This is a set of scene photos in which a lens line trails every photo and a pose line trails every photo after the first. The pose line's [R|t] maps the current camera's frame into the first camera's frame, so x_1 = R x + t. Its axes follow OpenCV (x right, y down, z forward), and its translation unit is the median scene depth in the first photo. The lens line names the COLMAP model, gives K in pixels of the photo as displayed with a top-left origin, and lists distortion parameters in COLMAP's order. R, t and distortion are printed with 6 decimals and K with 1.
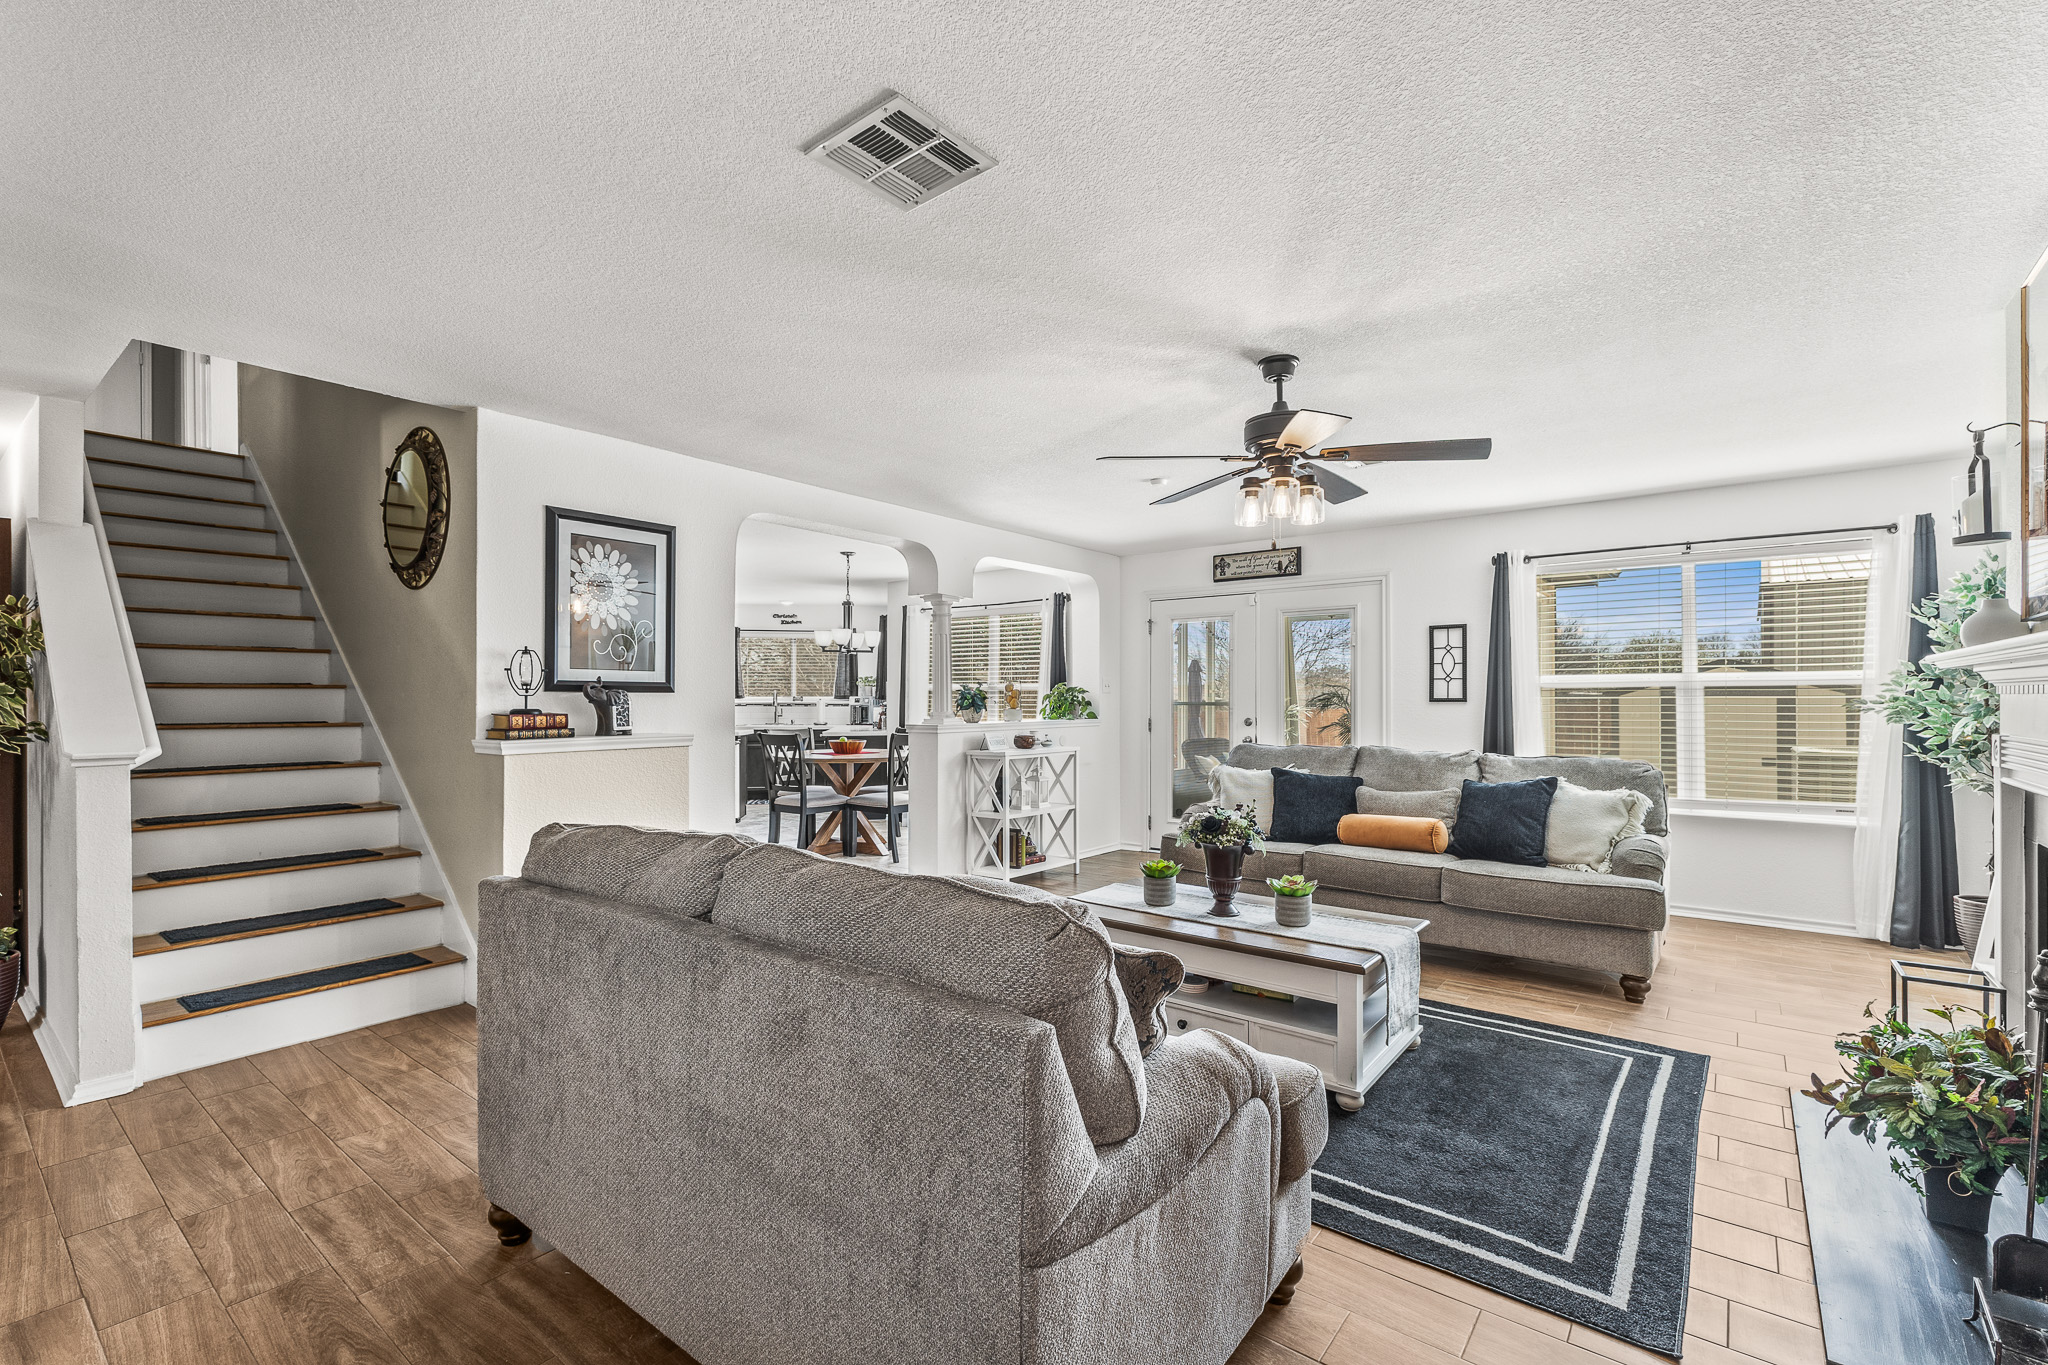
lens RADIAL K [[908.9, 0, 1025.9], [0, 908.9, 681.6], [0, 0, 1]] dist [0.001235, 0.000072]
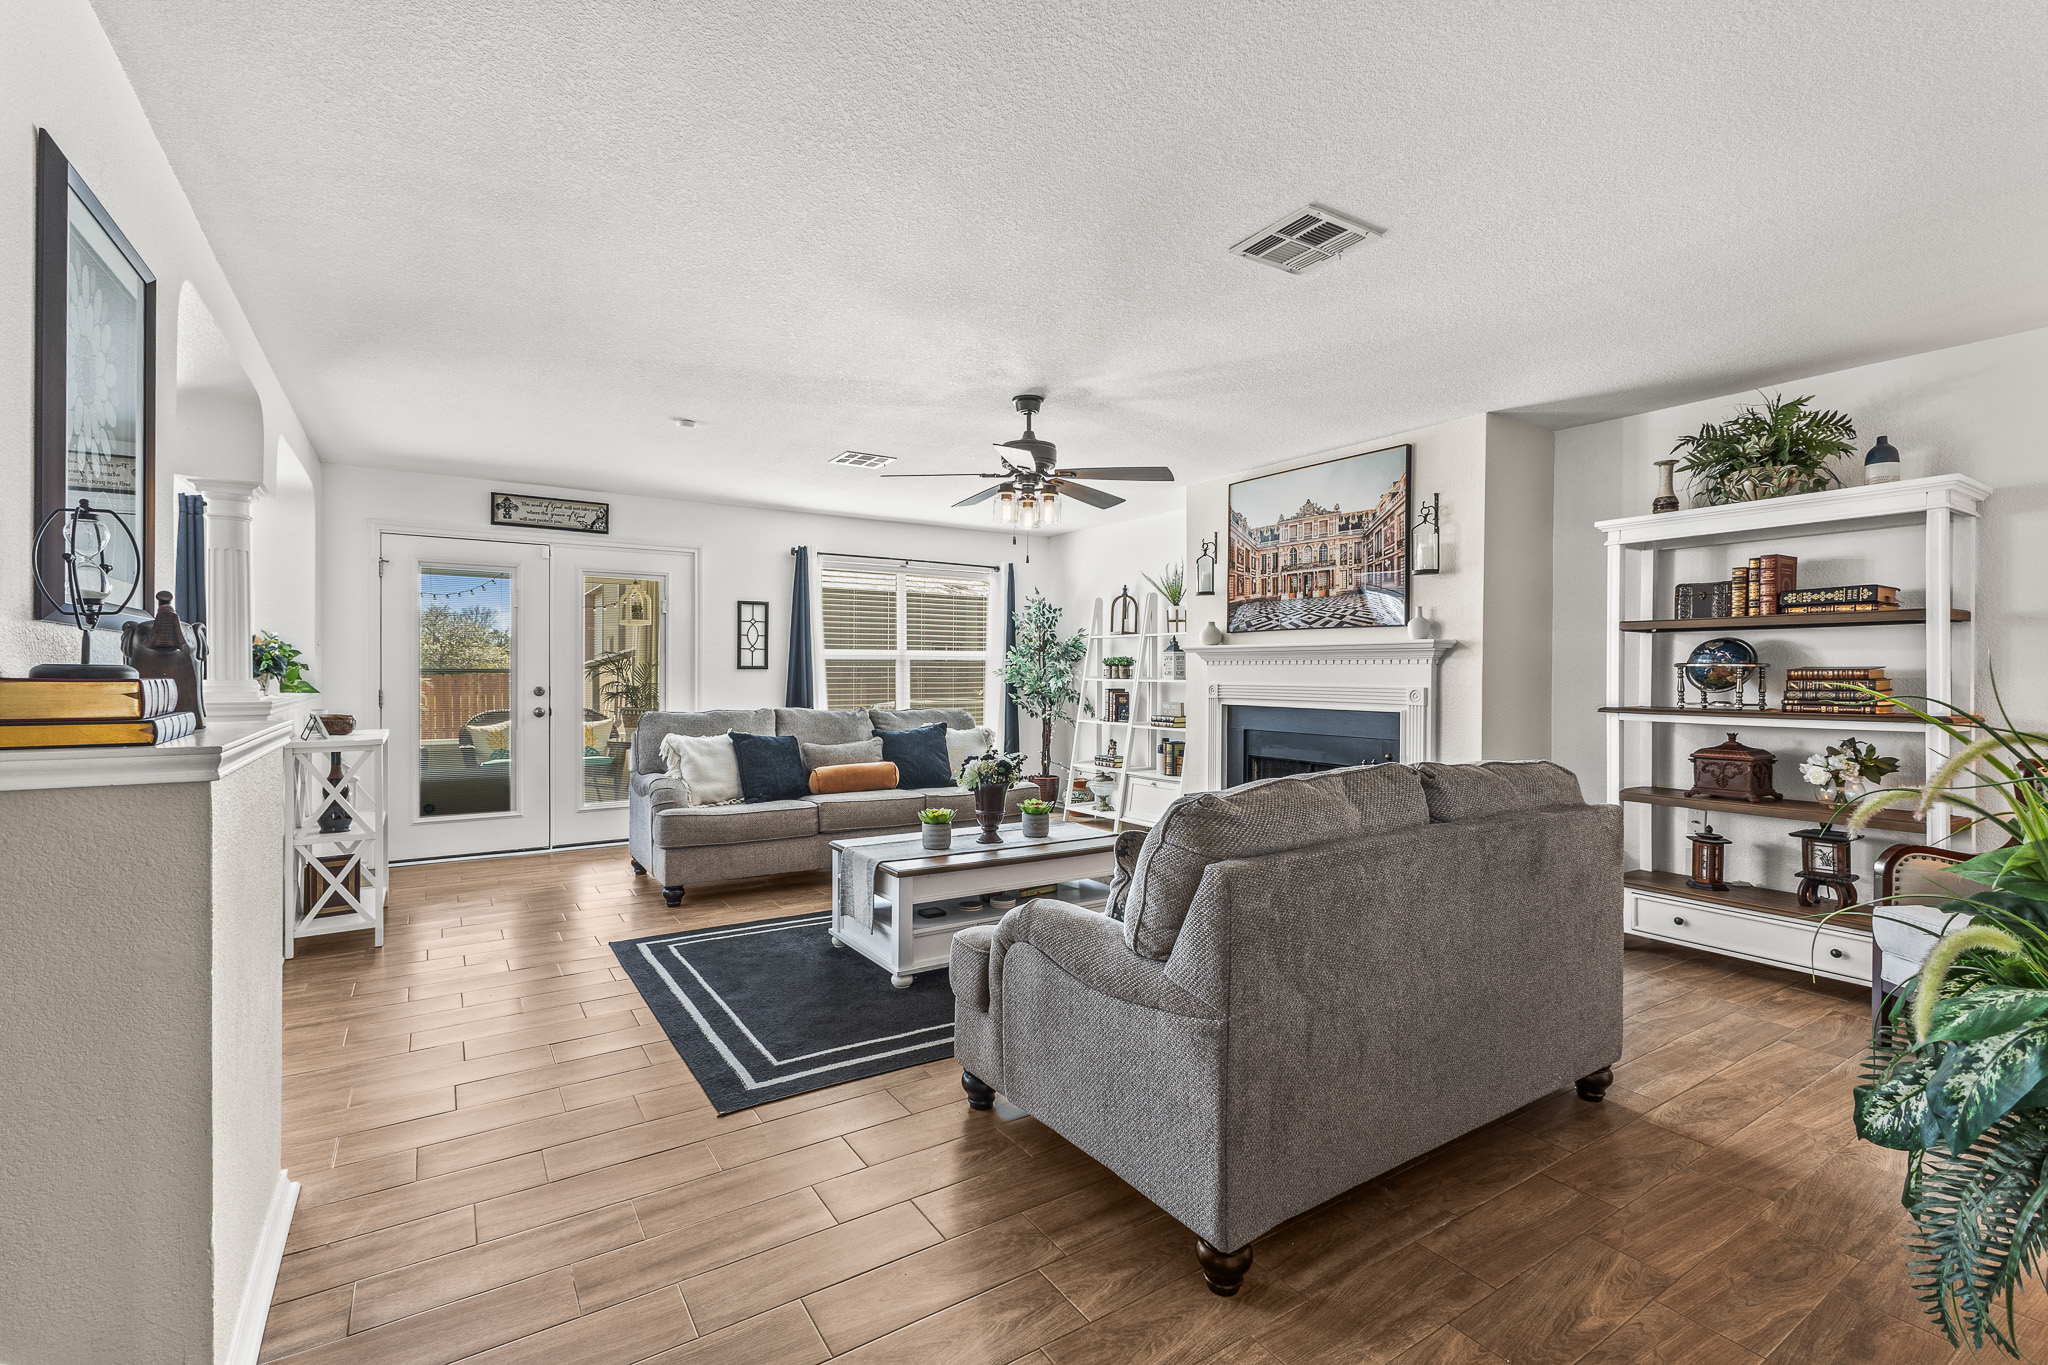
lens RADIAL K [[908.9, 0, 1023.1], [0, 908.9, 685.4], [0, 0, 1]] dist [0.001235, 0.000072]
pose [[0.328816, -0.007942, 0.944360, -0.520759], [-0.024754, 0.999549, 0.017025, 0.015438], [-0.944069, -0.028975, 0.328471, 0.323481]]
